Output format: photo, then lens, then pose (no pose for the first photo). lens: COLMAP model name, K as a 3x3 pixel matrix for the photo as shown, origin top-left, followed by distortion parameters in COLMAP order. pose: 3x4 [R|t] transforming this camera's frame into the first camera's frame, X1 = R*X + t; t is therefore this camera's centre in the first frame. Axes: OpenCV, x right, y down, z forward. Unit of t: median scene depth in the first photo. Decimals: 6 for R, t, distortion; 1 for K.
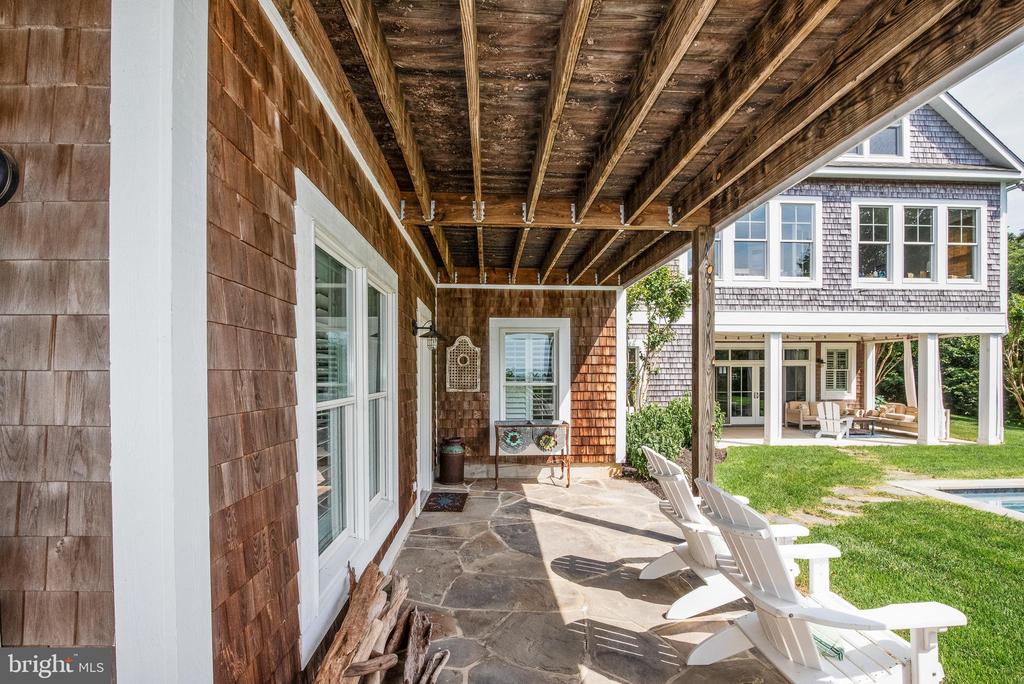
lens RADIAL K [[470.8, 0, 516.4], [0, 470.8, 372.5], [0, 0, 1]] dist [-0.010094, -0.000805]
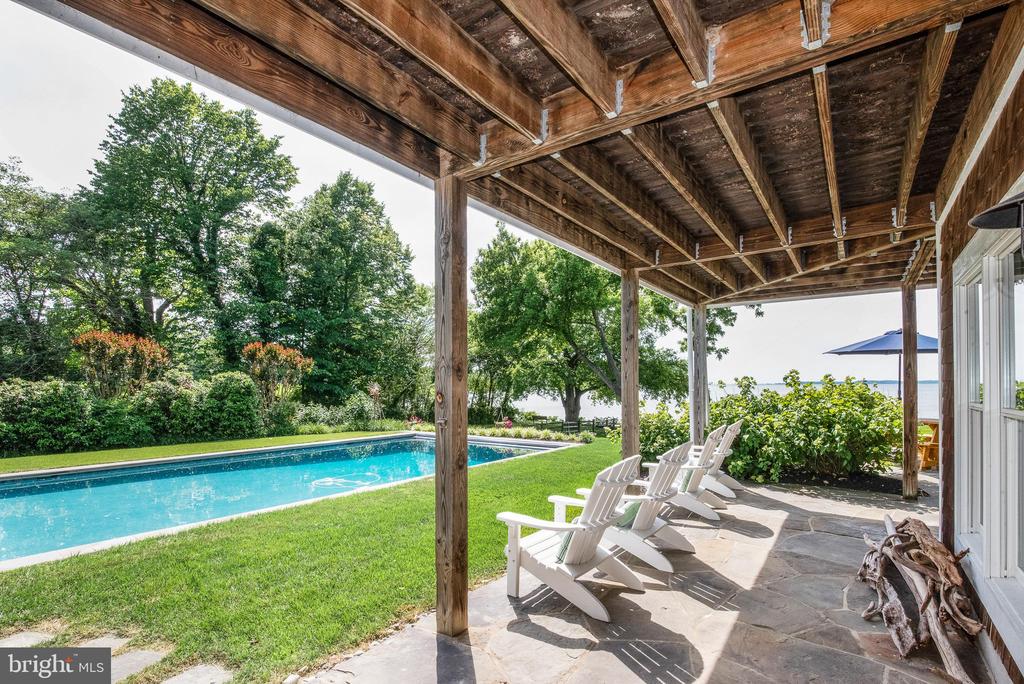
lens RADIAL K [[470.8, 0, 528.7], [0, 470.8, 381.4], [0, 0, 1]] dist [-0.010094, -0.000805]
pose [[-0.784097, 0.009224, 0.620570, -0.193757], [0.008721, 0.999955, -0.003844, -0.002286], [-0.620578, 0.002398, -0.784141, 2.149815]]
